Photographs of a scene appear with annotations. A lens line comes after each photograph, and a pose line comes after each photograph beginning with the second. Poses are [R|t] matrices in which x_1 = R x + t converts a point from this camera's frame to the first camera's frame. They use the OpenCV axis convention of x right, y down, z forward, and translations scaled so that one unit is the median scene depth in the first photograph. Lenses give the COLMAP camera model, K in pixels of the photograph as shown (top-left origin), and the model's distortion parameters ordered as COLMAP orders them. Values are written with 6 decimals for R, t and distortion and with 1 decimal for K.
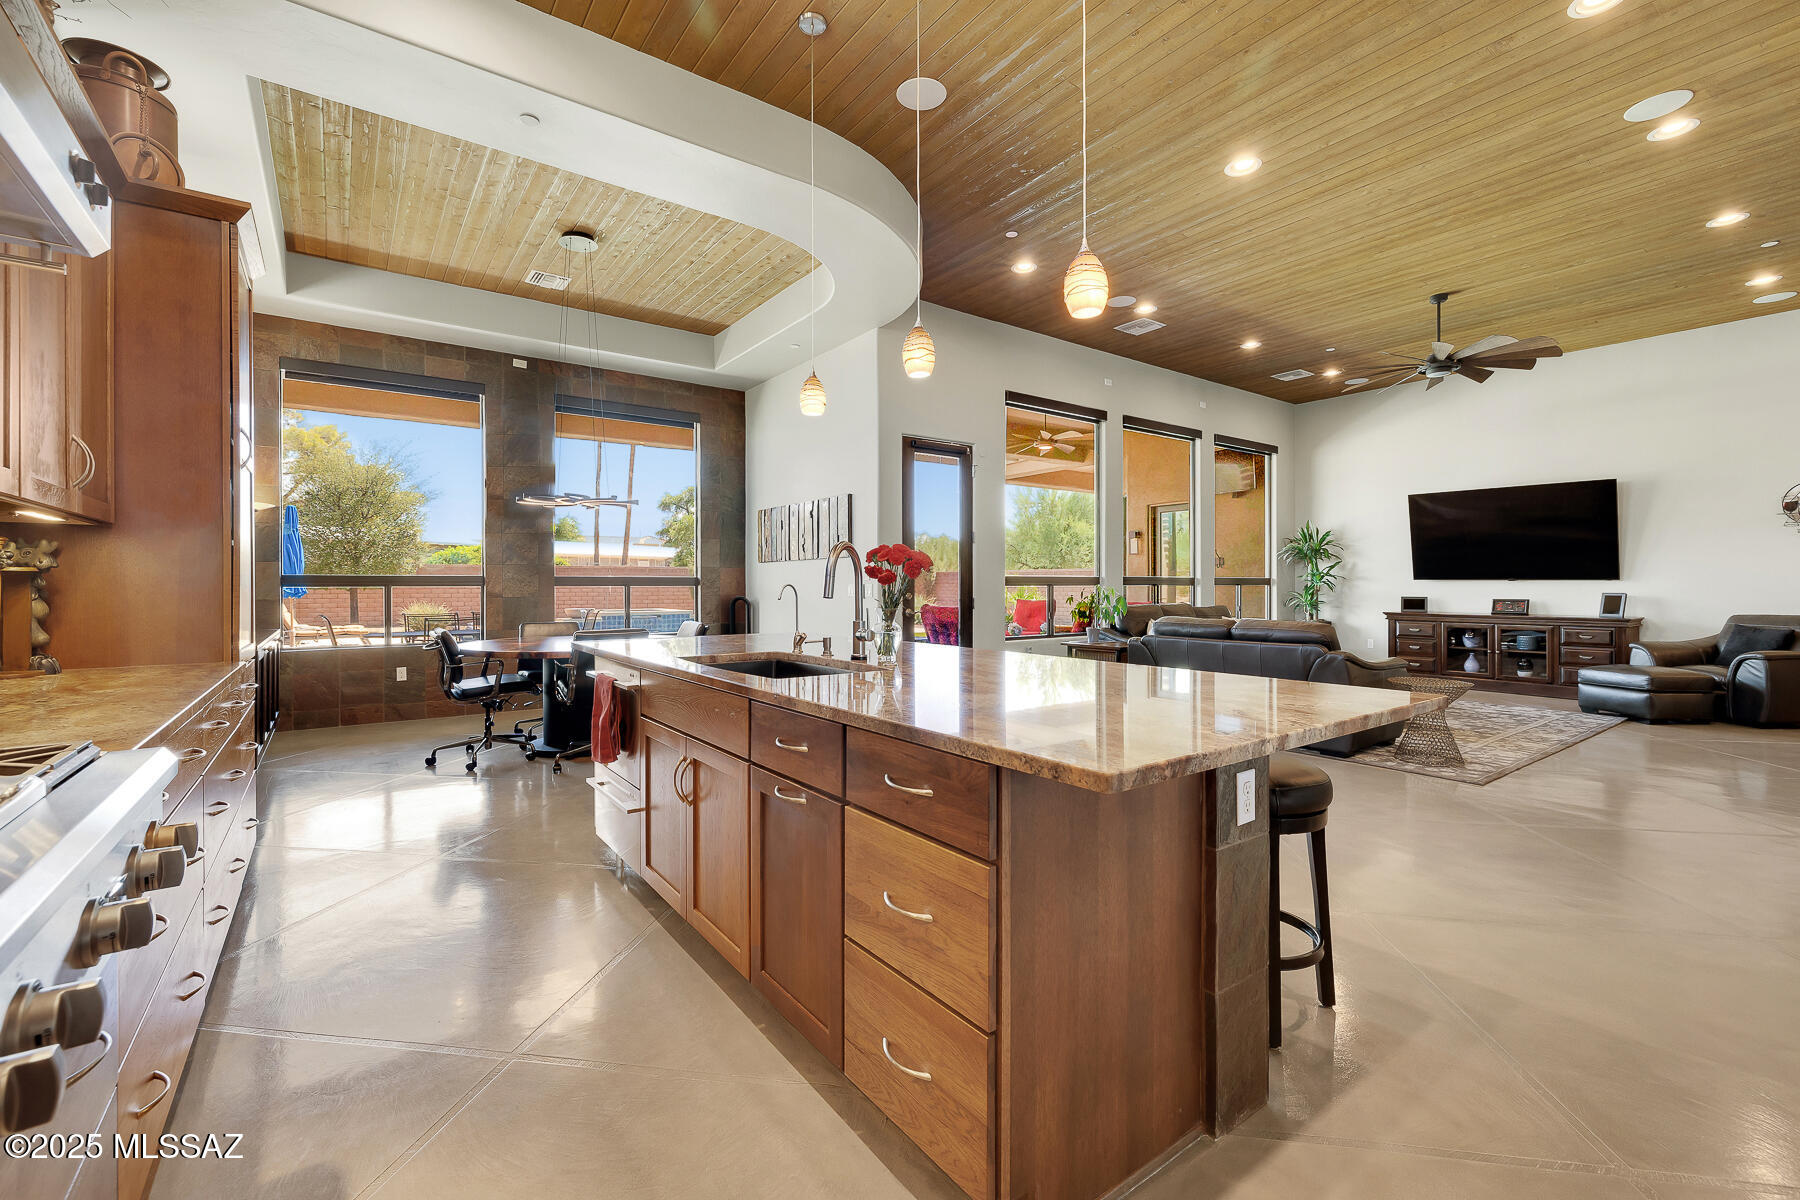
lens RADIAL K [[763.0, 0, 895.5], [0, 763.0, 591.6], [0, 0, 1]] dist [0.000162, 0.000134]
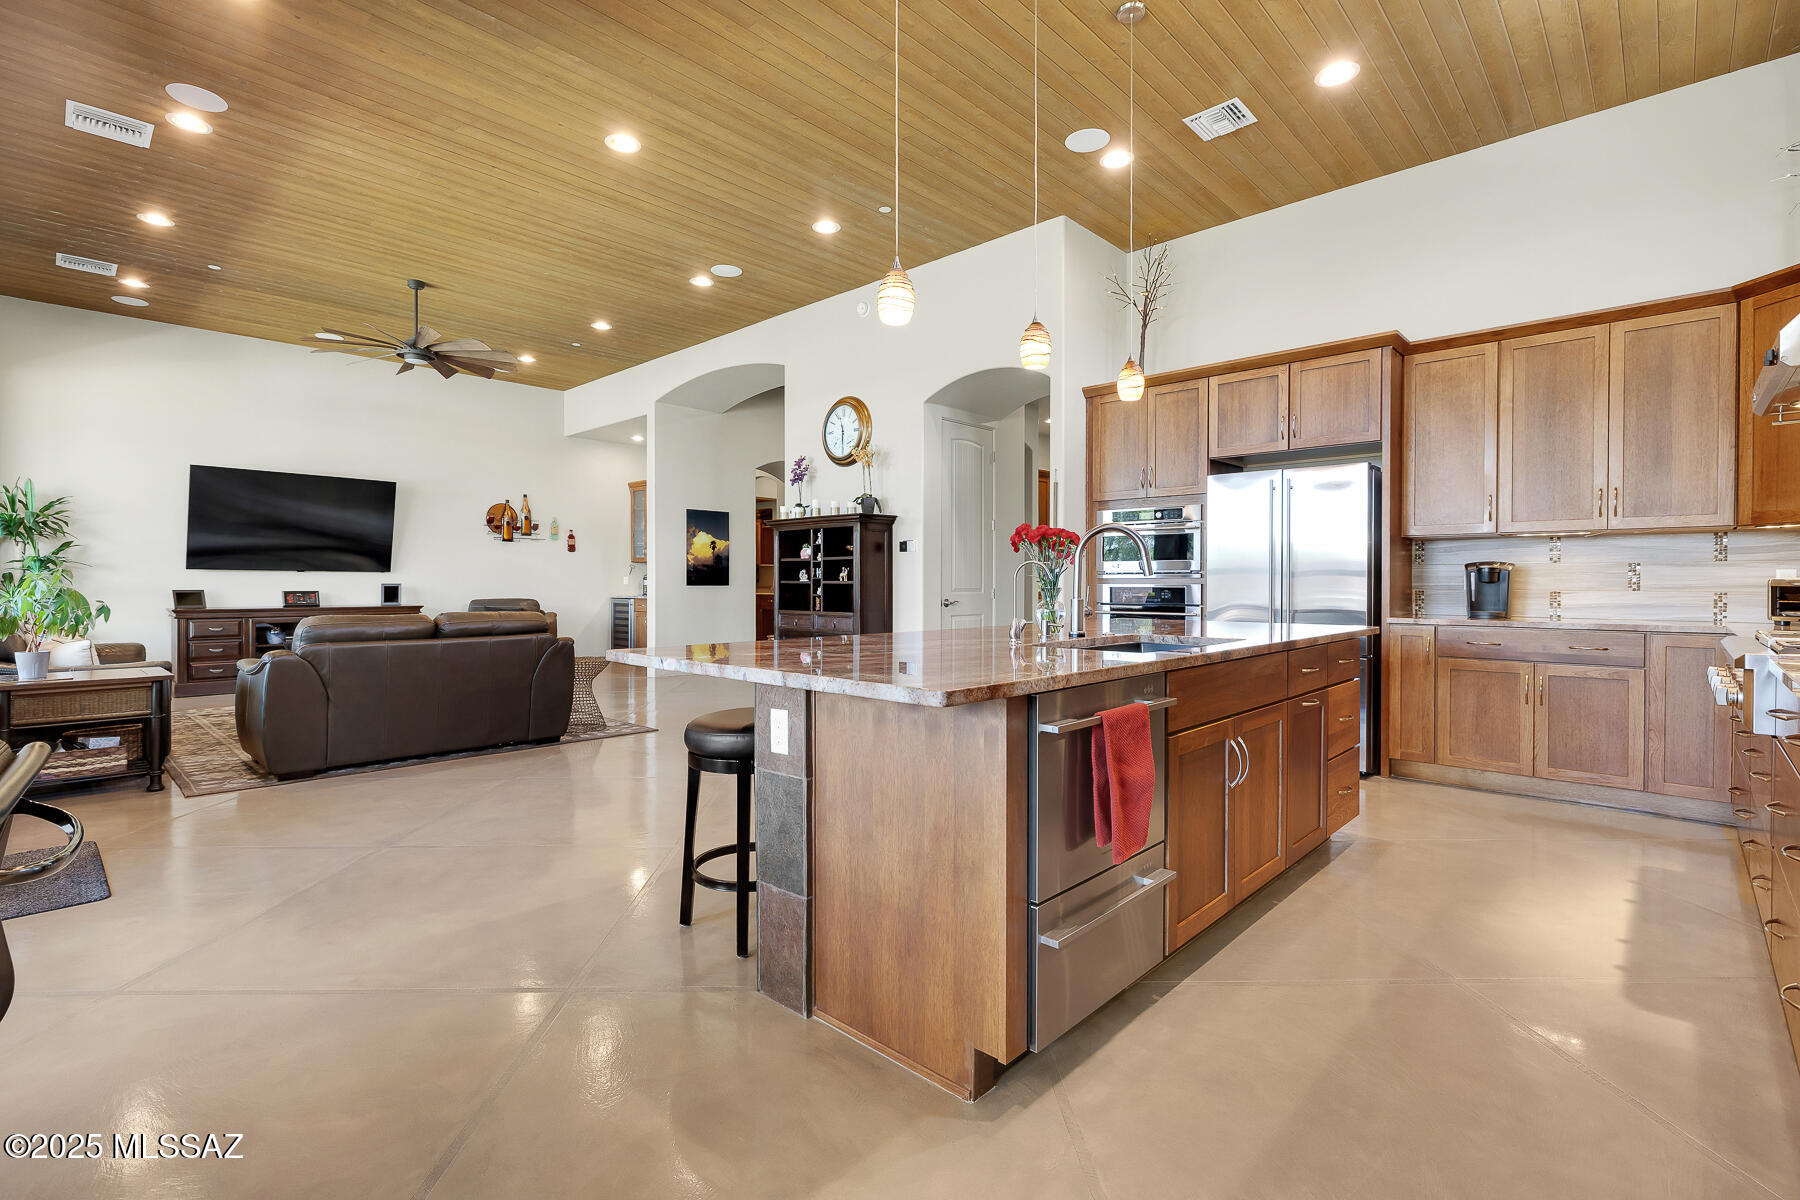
lens RADIAL K [[825.0, 0, 884.1], [0, 825.0, 589.1], [0, 0, 1]] dist [-0.003098, -0.000517]
pose [[-0.171744, -0.007126, 0.985116, -0.364249], [0.008338, 0.999928, 0.008687, 0.005341], [-0.985106, 0.009706, -0.171672, 0.479496]]
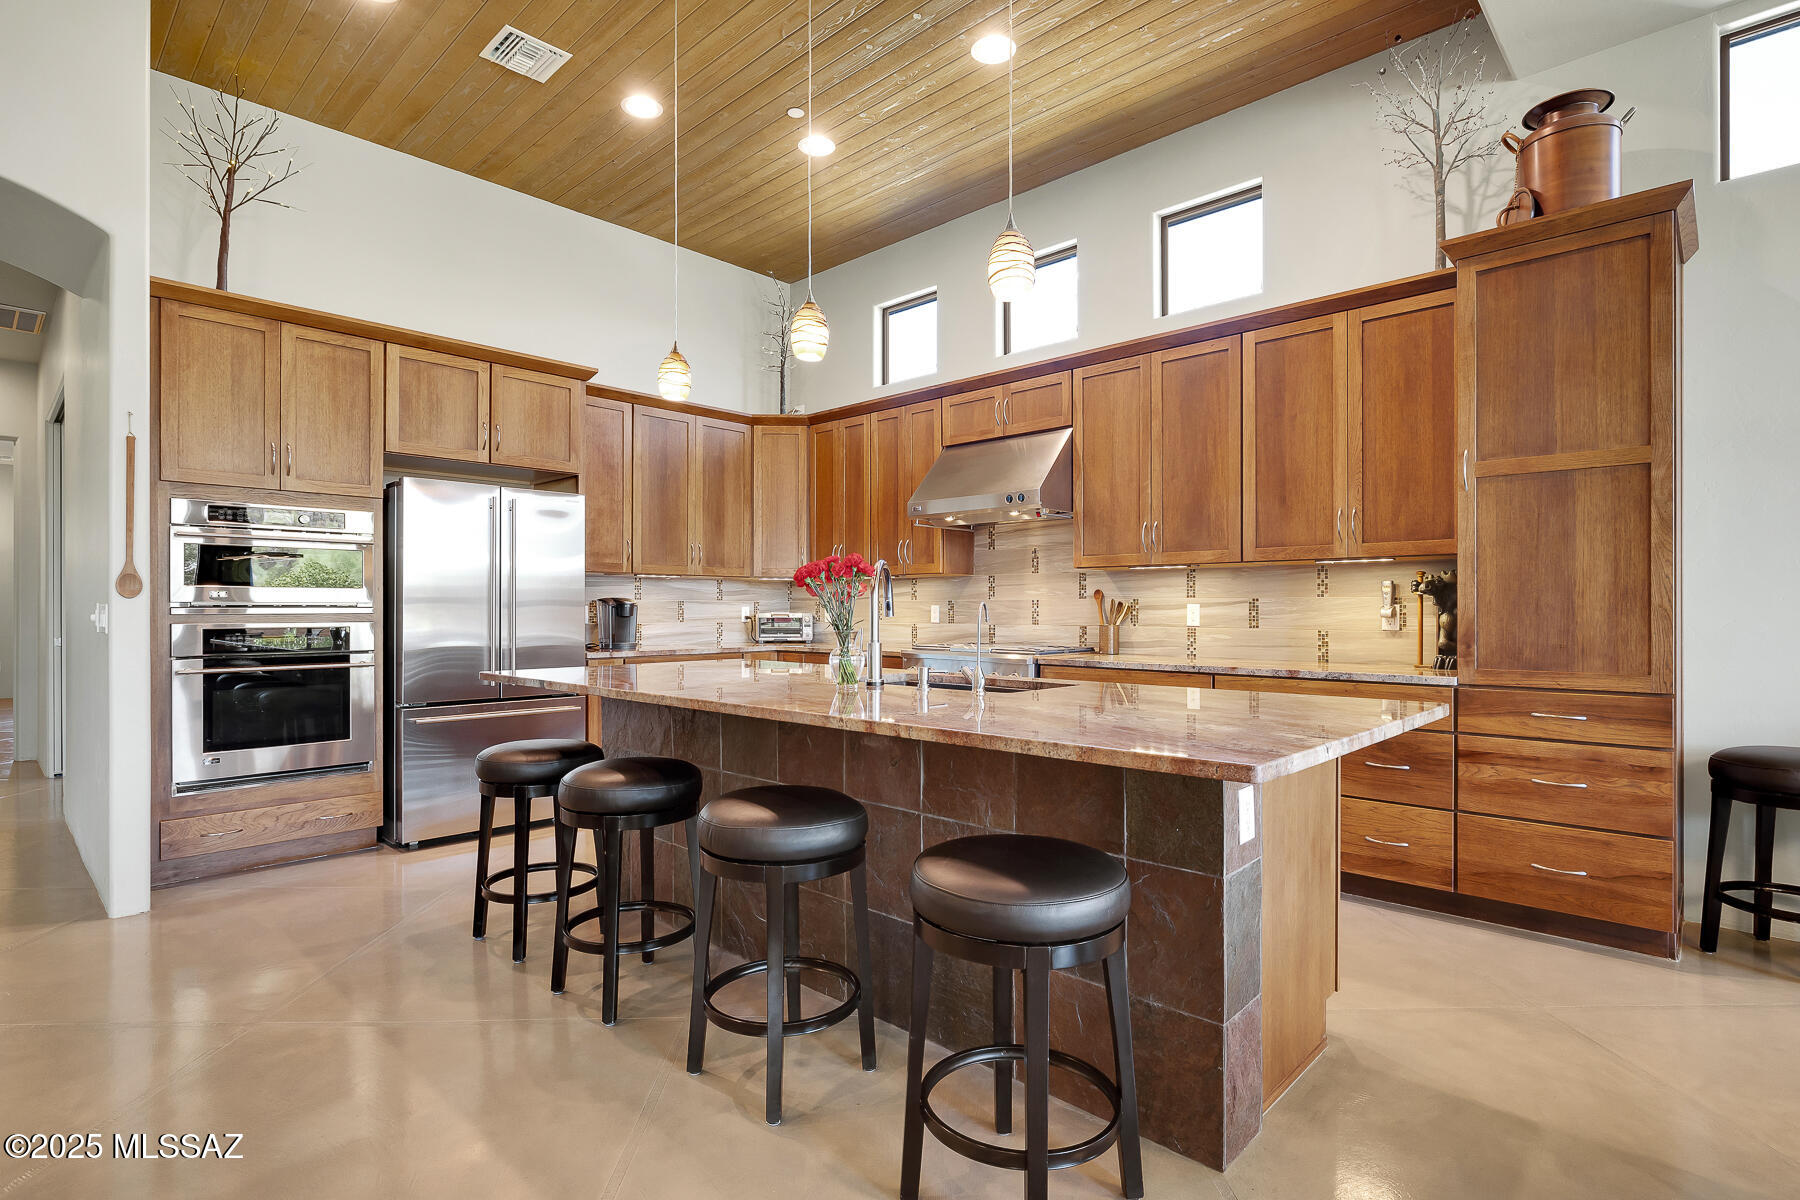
lens RADIAL K [[890.1, 0, 899.6], [0, 890.1, 604.7], [0, 0, 1]] dist [-0.003478, -0.000338]
pose [[-0.983799, 0.001116, -0.179273, 0.037877], [0.000306, 0.999990, 0.004541, -0.003109], [0.179276, 0.004413, -0.983789, 0.682833]]
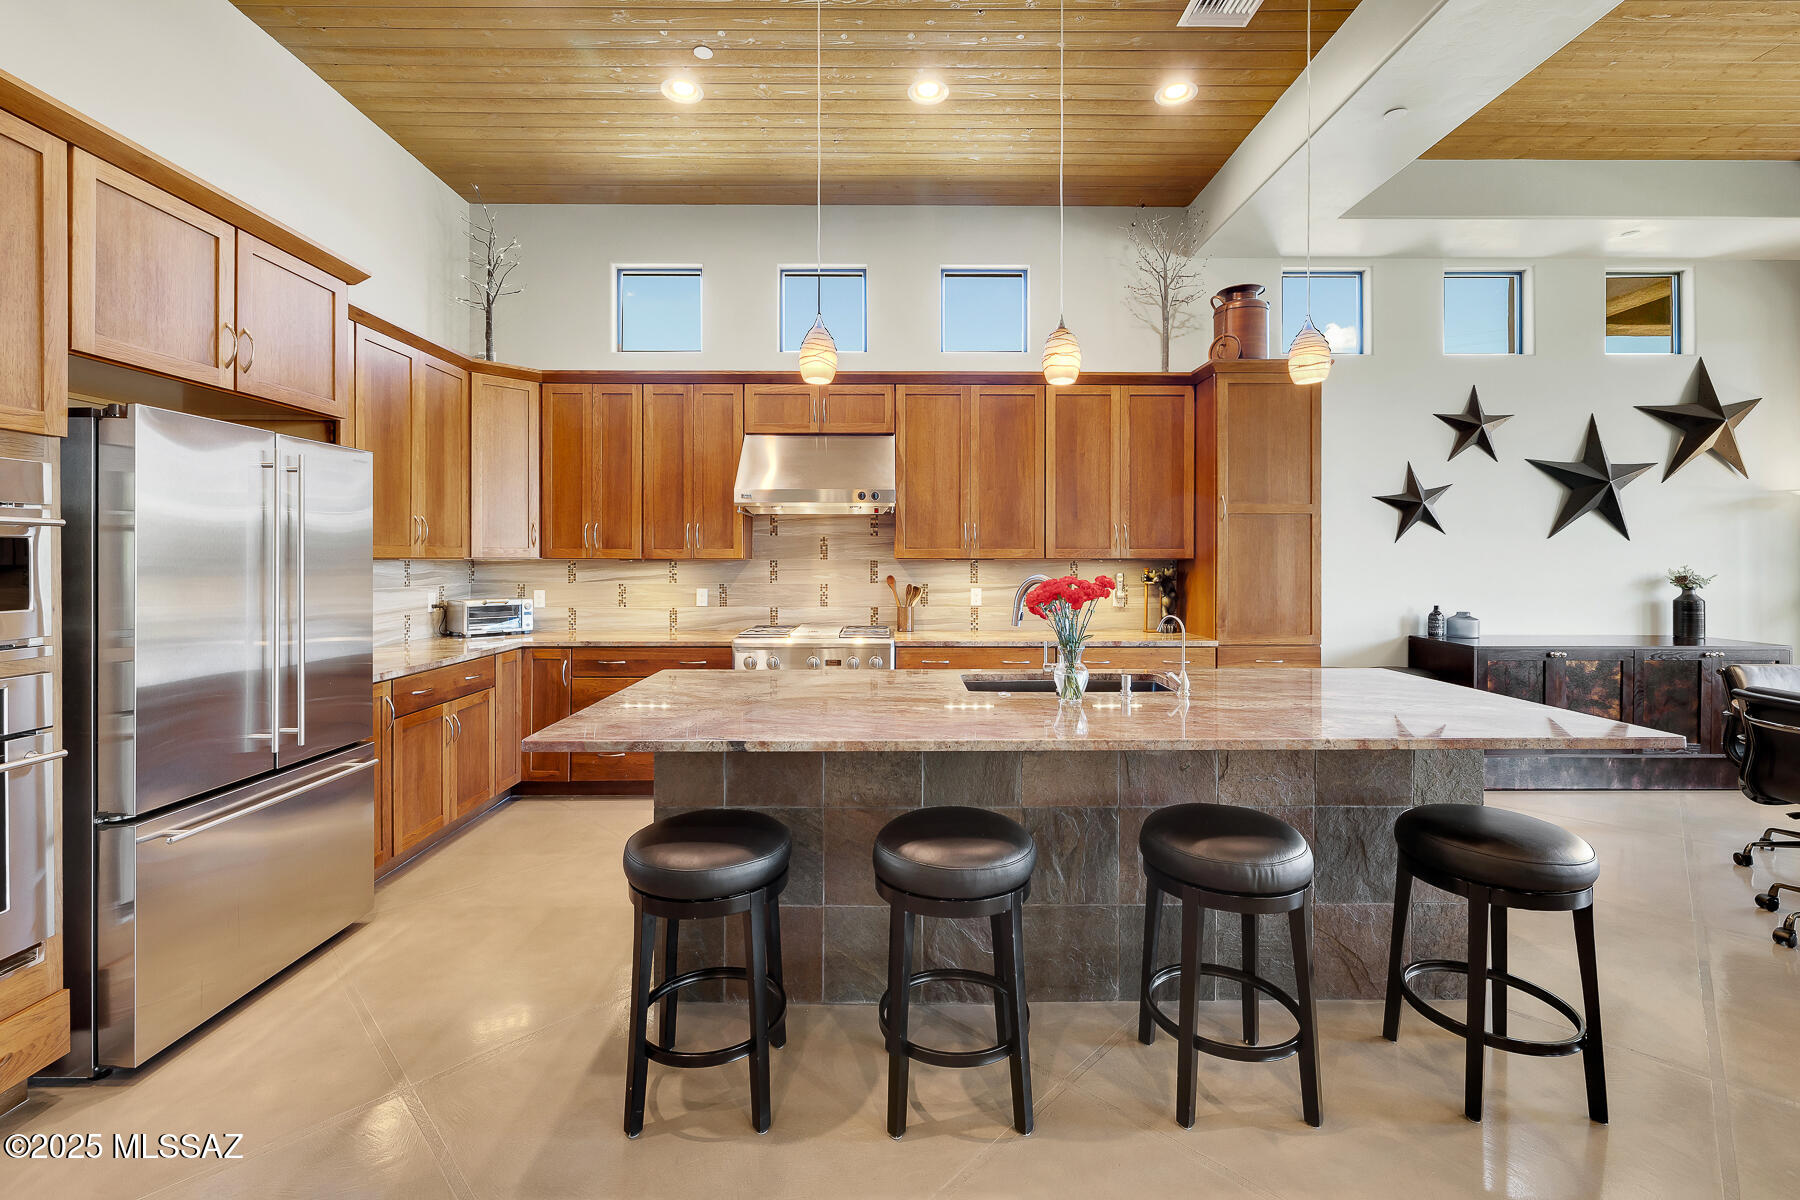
lens RADIAL K [[768.4, 0, 899.1], [0, 768.4, 558.7], [0, 0, 1]] dist [0.003120, 0.000077]
pose [[-0.581800, 0.002809, -0.813327, 0.289911], [-0.006299, 0.999948, 0.007960, -0.029324], [0.813308, 0.009754, -0.581752, 0.464194]]
